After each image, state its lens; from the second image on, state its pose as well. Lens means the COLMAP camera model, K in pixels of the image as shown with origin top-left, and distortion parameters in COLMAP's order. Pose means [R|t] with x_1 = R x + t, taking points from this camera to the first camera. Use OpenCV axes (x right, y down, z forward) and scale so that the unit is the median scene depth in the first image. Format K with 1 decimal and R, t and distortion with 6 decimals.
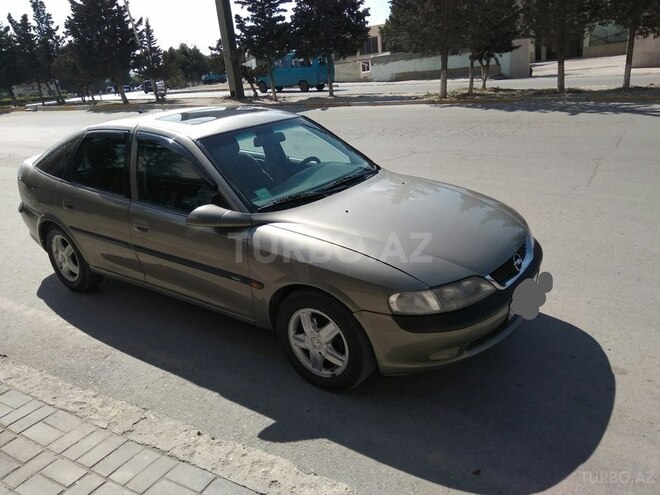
lens RADIAL K [[519.0, 0, 316.7], [0, 519.0, 248.4], [0, 0, 1]] dist [0.094341, -0.142244]
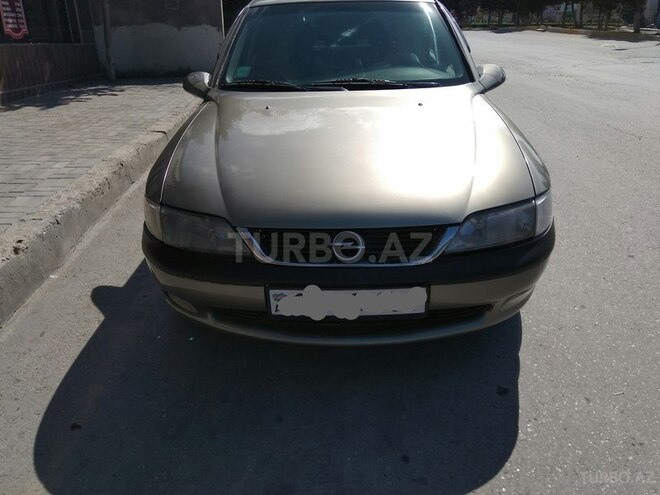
lens RADIAL K [[509.2, 0, 330.0], [0, 509.2, 247.5], [0, 0, 1]] dist [0.070853, -0.102731]
pose [[0.568432, 0.397982, -0.720066, 0.182208], [-0.306767, 0.914626, 0.263349, -0.026846], [0.763399, 0.071196, 0.641991, 0.145152]]
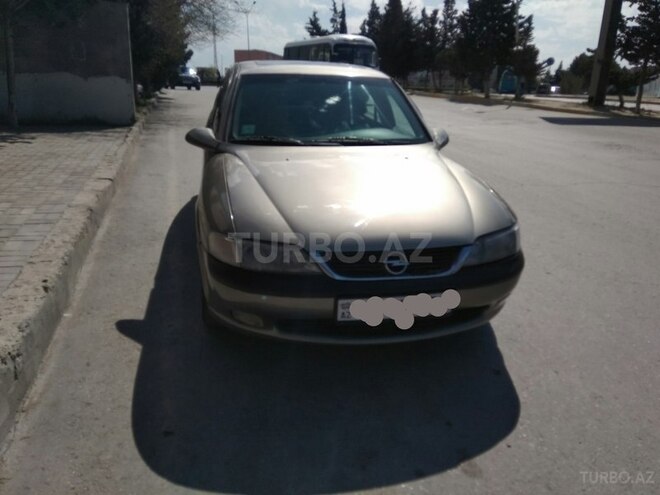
lens RADIAL K [[498.1, 0, 330.0], [0, 498.1, 247.5], [0, 0, 1]] dist [0.080354, -0.097265]
pose [[0.732686, 0.313265, -0.604182, 0.174395], [-0.312235, 0.943547, 0.110579, -0.010882], [0.604715, 0.107627, 0.789136, 0.084725]]
